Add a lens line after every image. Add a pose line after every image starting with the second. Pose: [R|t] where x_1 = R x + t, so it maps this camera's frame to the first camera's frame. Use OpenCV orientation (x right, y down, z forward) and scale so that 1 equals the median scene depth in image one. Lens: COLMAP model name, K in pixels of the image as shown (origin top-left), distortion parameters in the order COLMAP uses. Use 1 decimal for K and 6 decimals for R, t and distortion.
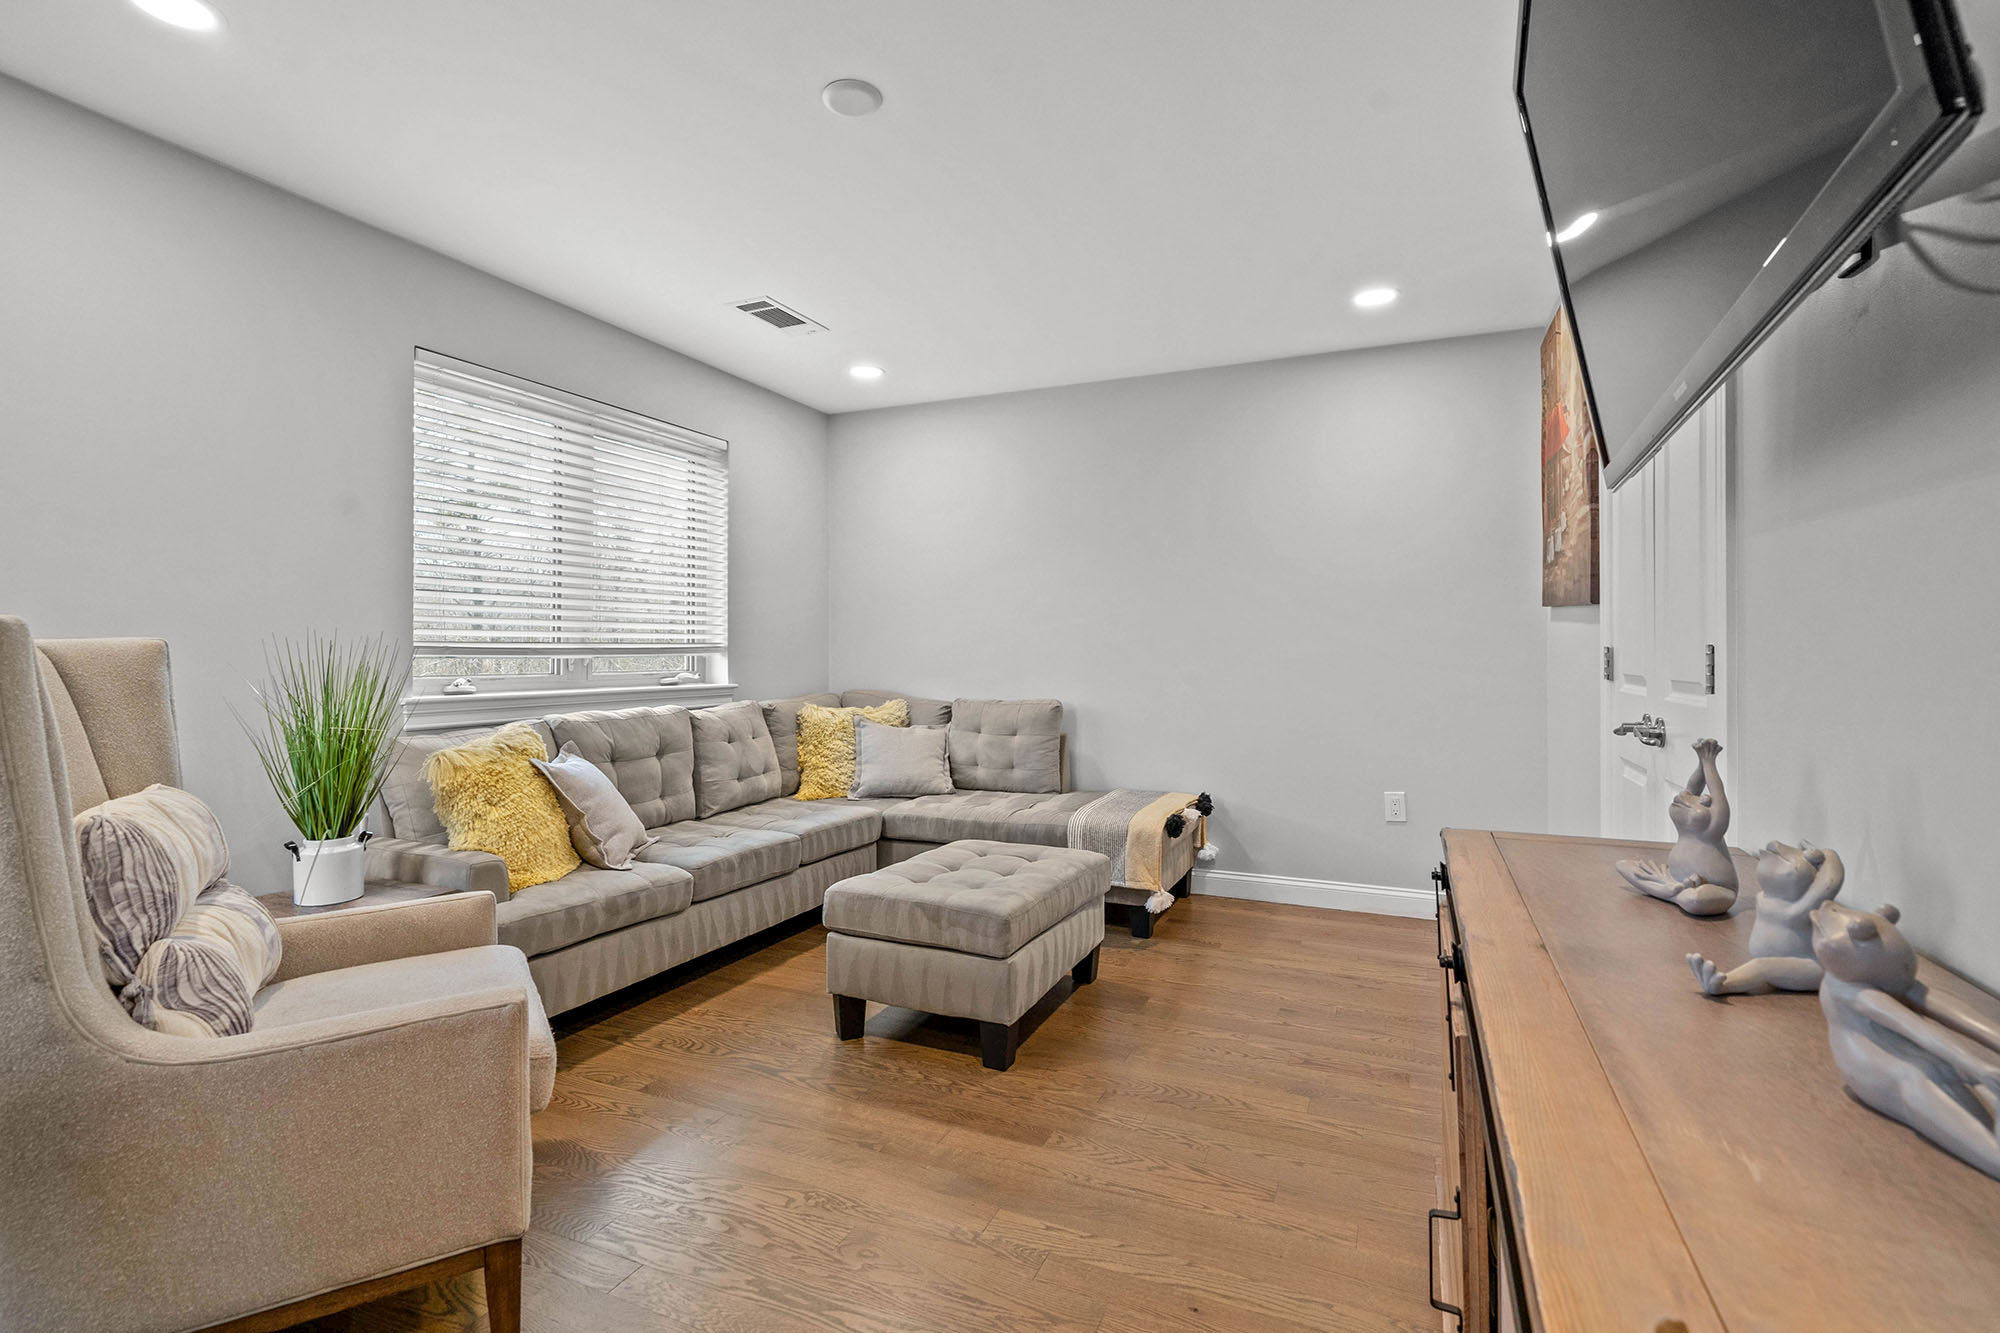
lens RADIAL K [[923.3, 0, 1000.0], [0, 923.3, 666.5], [0, 0, 1]] dist [0.000943, 0.000086]
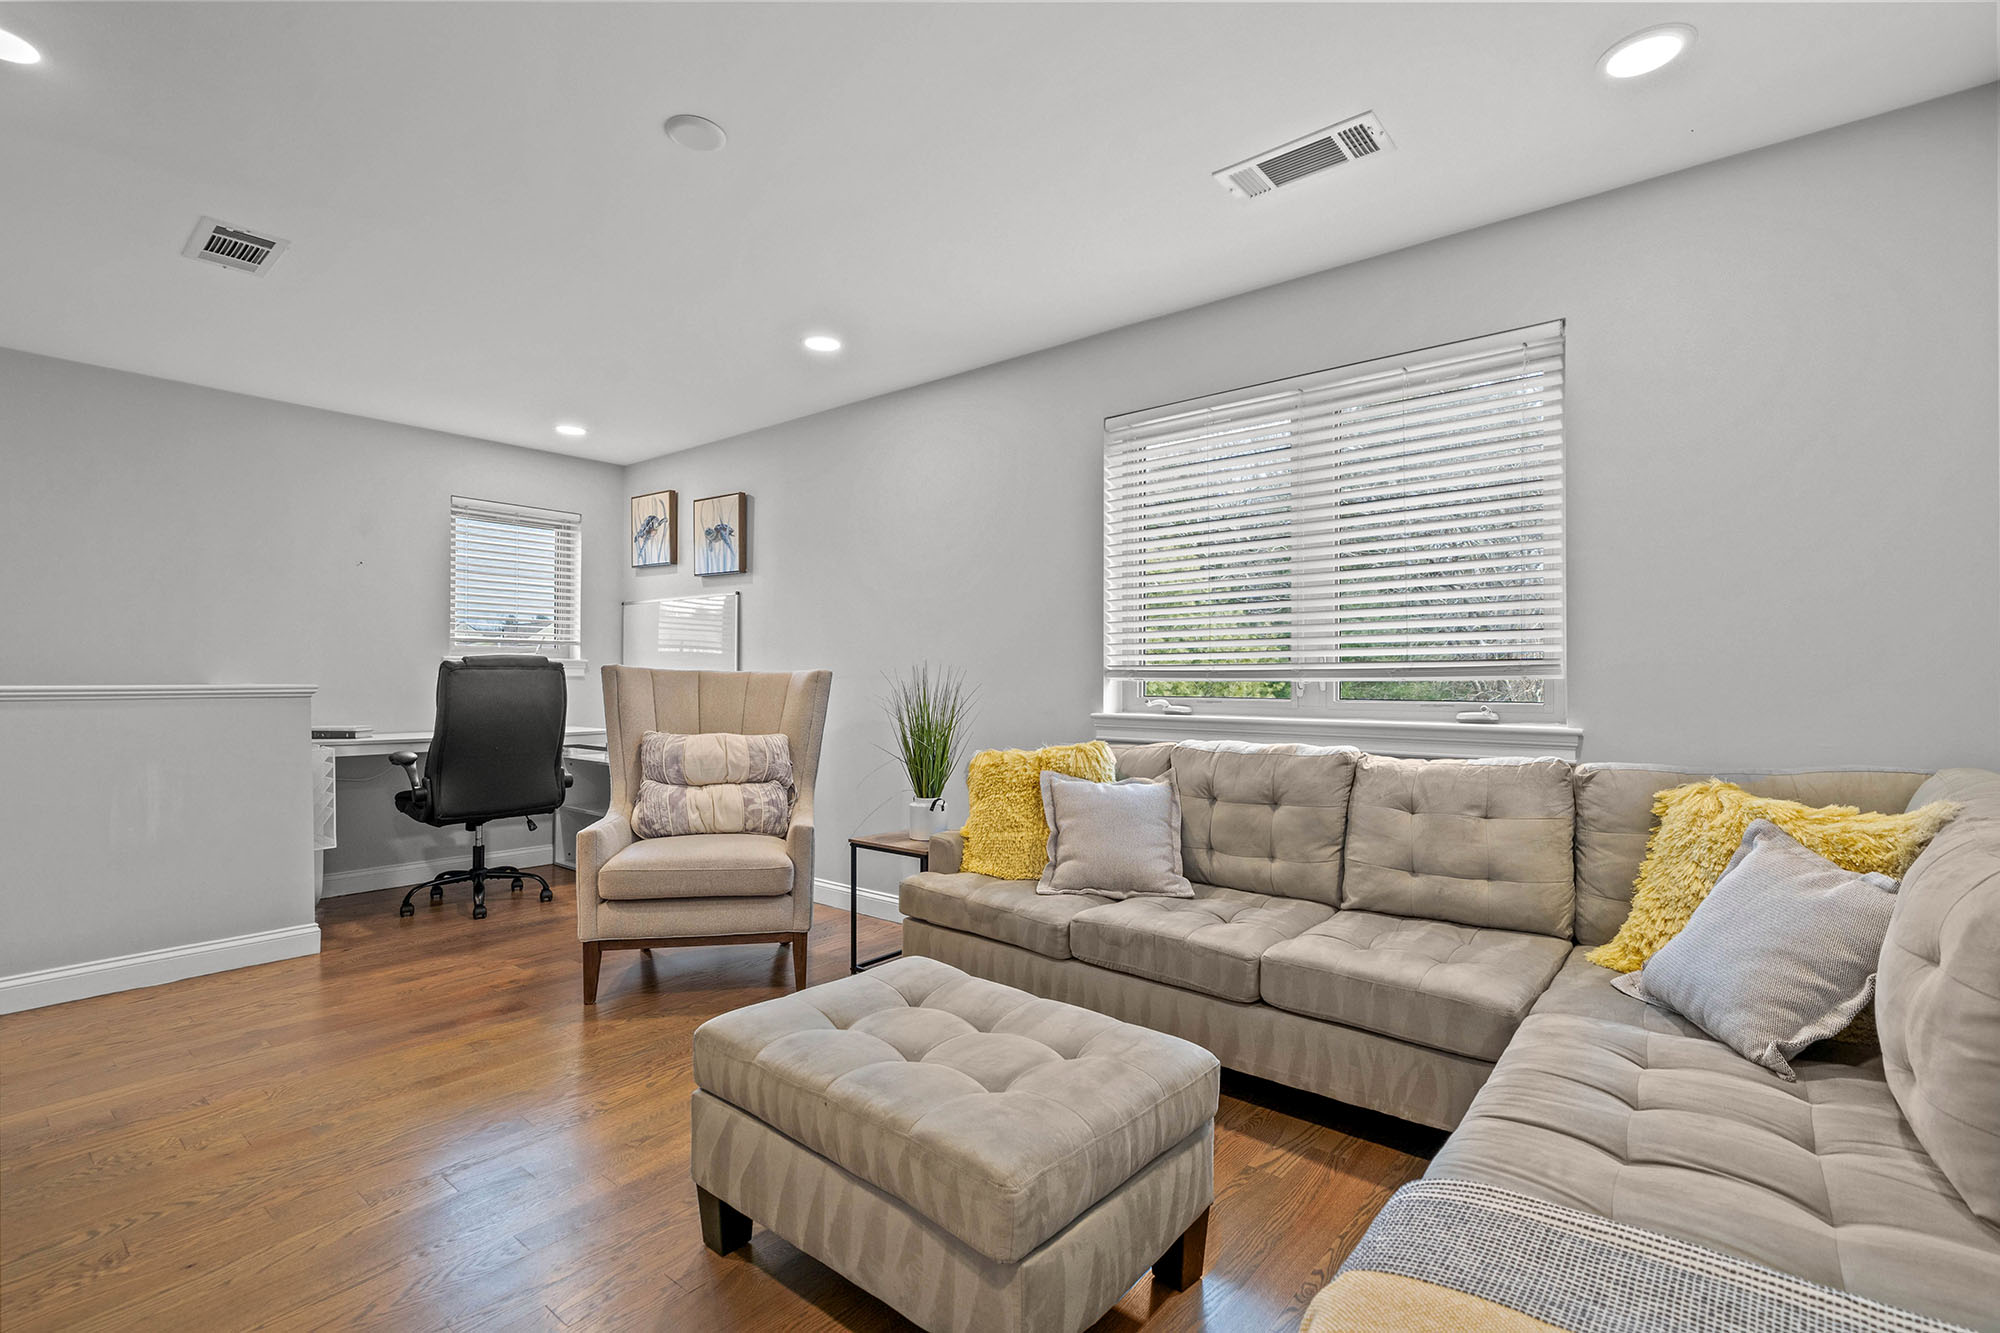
lens RADIAL K [[923.3, 0, 1000.0], [0, 923.3, 666.5], [0, 0, 1]] dist [0.000943, 0.000086]
pose [[-0.274303, -0.005861, -0.961625, 0.471337], [-0.005196, 0.999976, -0.004612, -0.017775], [0.961629, 0.003731, -0.274327, 1.023466]]
